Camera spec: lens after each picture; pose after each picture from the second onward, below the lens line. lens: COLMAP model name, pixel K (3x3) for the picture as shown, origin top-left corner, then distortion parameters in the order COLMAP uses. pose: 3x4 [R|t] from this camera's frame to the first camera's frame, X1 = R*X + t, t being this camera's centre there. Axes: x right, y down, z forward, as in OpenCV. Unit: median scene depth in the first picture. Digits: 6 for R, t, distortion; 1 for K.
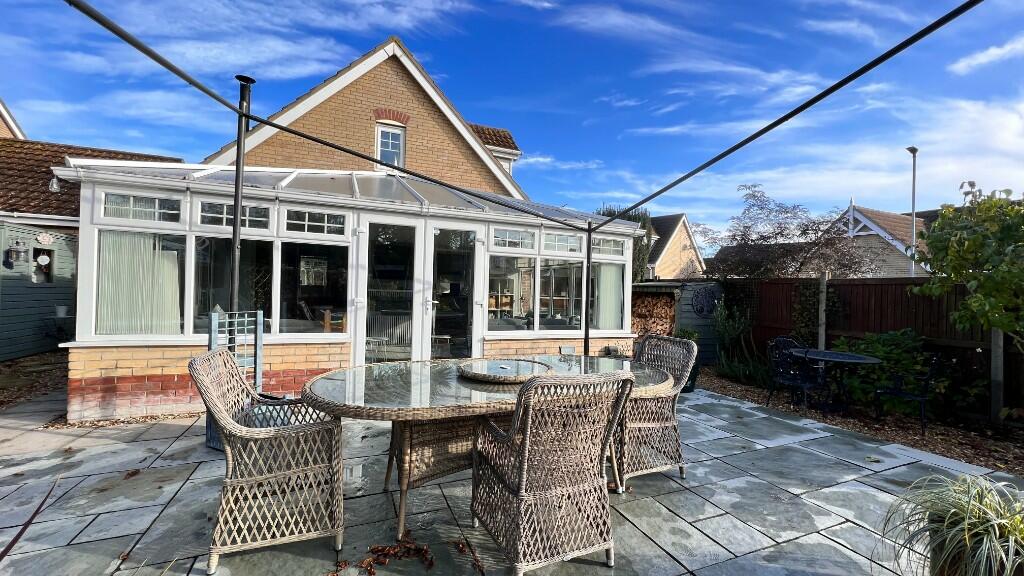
lens RADIAL K [[406.8, 0, 512.0], [0, 406.8, 288.0], [0, 0, 1]] dist [0.000881, 0.000041]
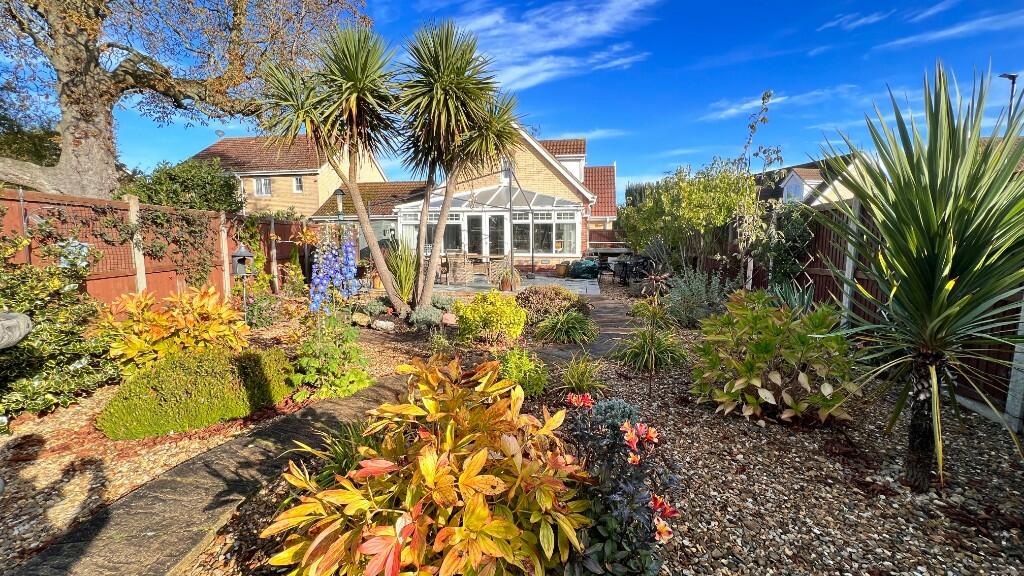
lens RADIAL K [[406.8, 0, 512.0], [0, 406.8, 288.0], [0, 0, 1]] dist [0.000881, 0.000041]
pose [[0.814844, 0.028405, -0.578984, 1.526806], [0.018928, 0.996962, 0.075550, 0.136220], [0.579372, -0.072520, 0.811831, -1.158697]]
